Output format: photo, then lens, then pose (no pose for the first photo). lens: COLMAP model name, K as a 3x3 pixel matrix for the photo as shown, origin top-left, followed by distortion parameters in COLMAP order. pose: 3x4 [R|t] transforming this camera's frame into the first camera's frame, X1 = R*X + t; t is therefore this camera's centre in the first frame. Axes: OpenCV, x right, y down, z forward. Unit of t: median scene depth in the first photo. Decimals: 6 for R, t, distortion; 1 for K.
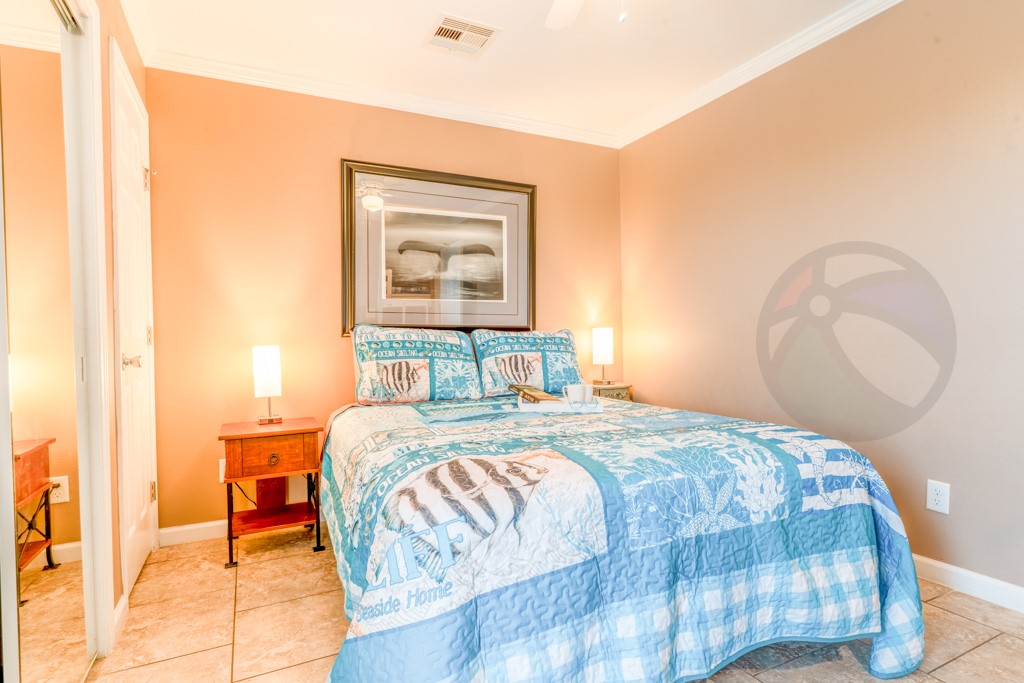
lens RADIAL K [[530.6, 0, 513.4], [0, 530.6, 343.9], [0, 0, 1]] dist [-0.005118, -0.000299]
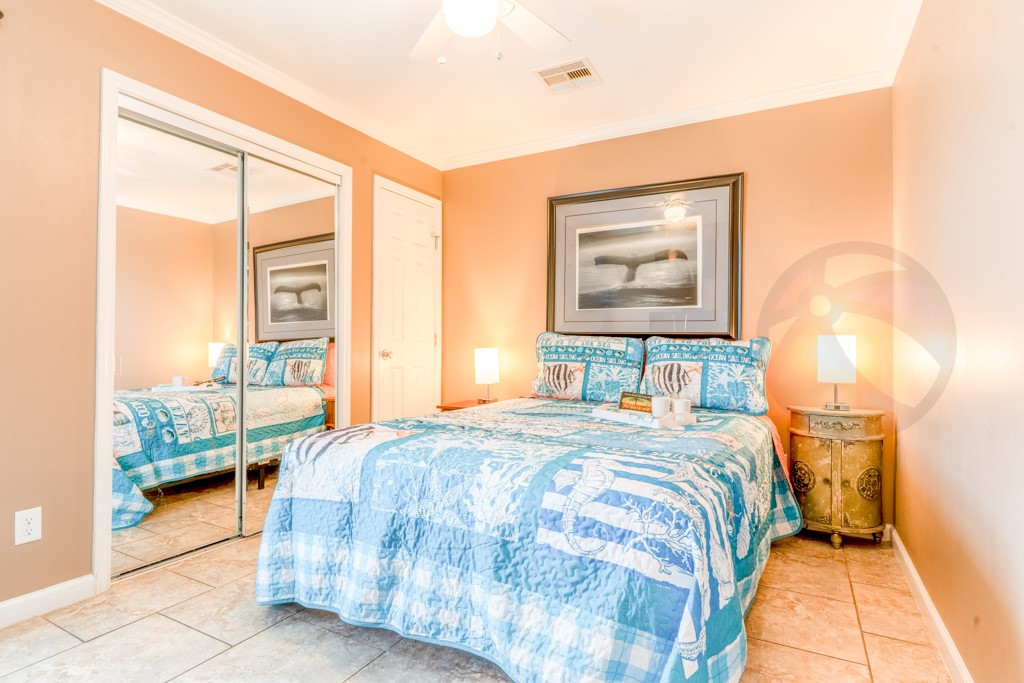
lens RADIAL K [[530.6, 0, 514.1], [0, 530.6, 341.4], [0, 0, 1]] dist [-0.005118, -0.000299]
pose [[0.577608, 0.013064, -0.816210, 0.657581], [-0.022274, 0.999752, 0.000240, -0.013723], [0.816011, 0.018042, 0.577755, 0.229725]]
